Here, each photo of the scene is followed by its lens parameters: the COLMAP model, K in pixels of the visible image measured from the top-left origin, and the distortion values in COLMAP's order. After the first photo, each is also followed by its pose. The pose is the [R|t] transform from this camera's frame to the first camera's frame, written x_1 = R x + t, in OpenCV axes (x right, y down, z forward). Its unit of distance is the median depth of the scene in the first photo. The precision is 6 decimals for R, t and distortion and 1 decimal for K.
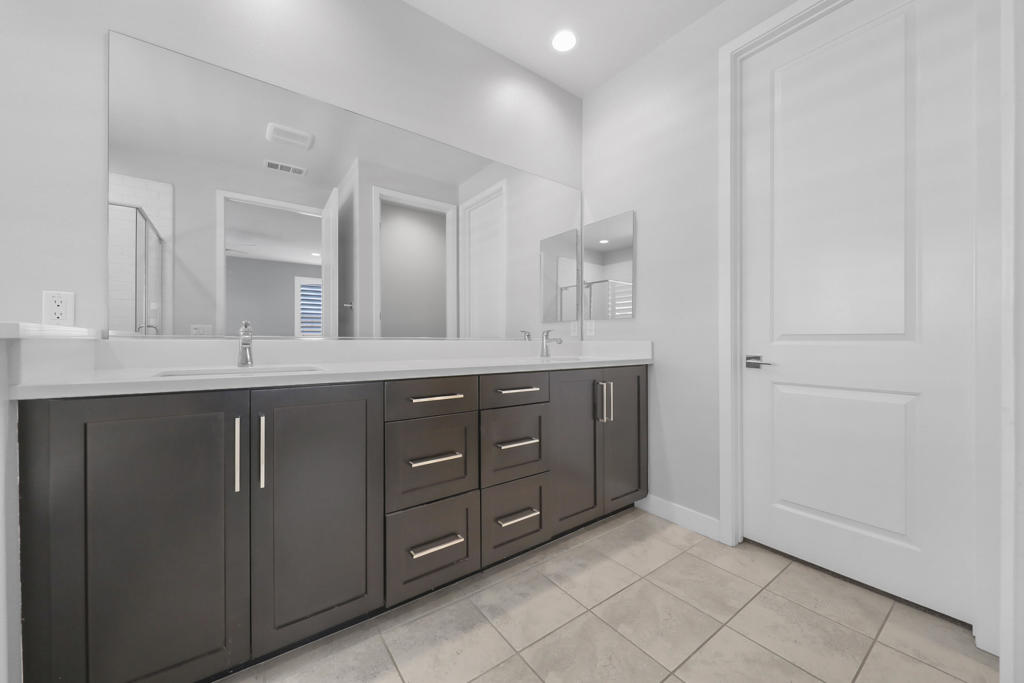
lens RADIAL K [[375.9, 0, 518.2], [0, 375.9, 343.8], [0, 0, 1]] dist [-0.001629, -0.000466]
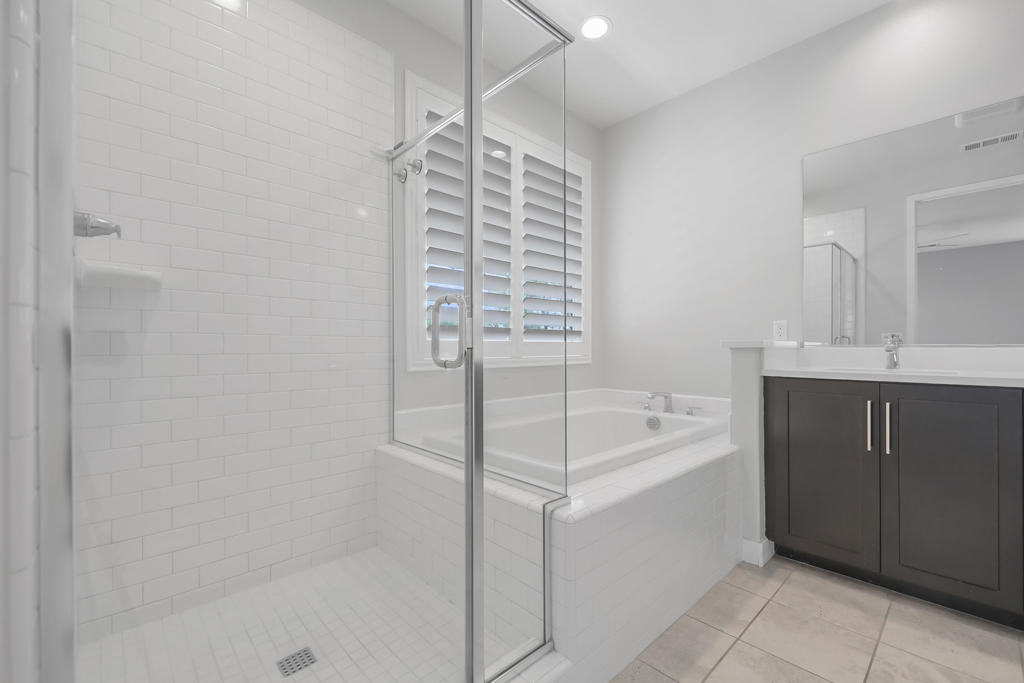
lens RADIAL K [[426.2, 0, 509.2], [0, 426.2, 354.8], [0, 0, 1]] dist [0.001167, 0.000111]
pose [[0.097285, 0.002249, -0.995254, 0.301574], [0.000803, 0.999997, 0.002338, 0.006219], [0.995256, -0.001027, 0.097283, -0.218109]]
